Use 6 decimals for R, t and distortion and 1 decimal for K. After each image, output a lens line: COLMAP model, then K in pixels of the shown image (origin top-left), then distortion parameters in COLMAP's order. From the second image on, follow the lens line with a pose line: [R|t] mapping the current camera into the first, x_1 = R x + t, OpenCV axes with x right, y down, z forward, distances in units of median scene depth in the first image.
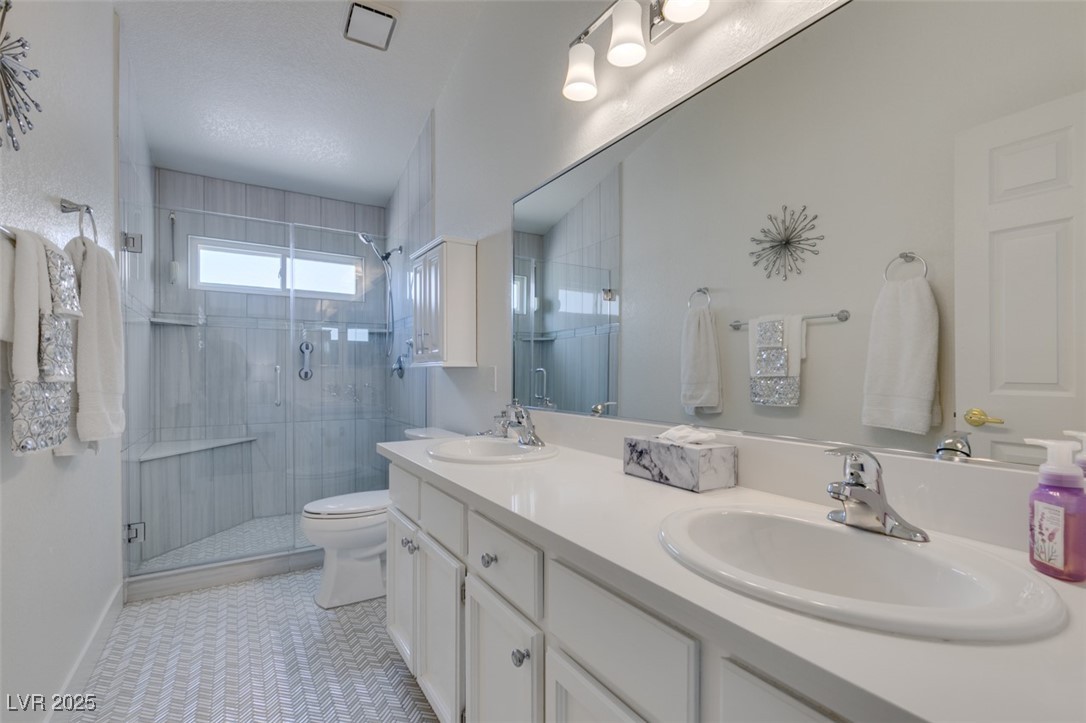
lens RADIAL K [[489.8, 0, 543.2], [0, 489.8, 374.5], [0, 0, 1]] dist [0.005262, -0.000128]
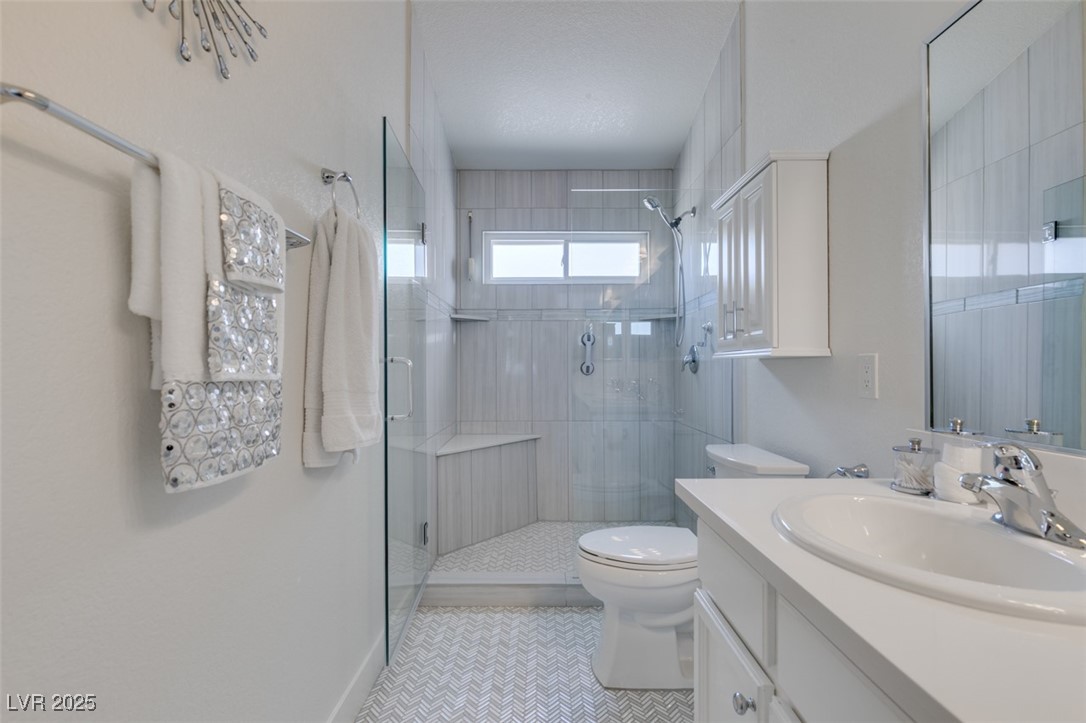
lens RADIAL K [[489.8, 0, 543.2], [0, 489.8, 367.7], [0, 0, 1]] dist [0.002099, -0.000254]
pose [[0.848999, -0.002449, -0.528389, -0.086068], [0.001538, 0.999996, -0.002162, -0.000578], [0.528393, 0.001023, 0.849000, 0.214149]]
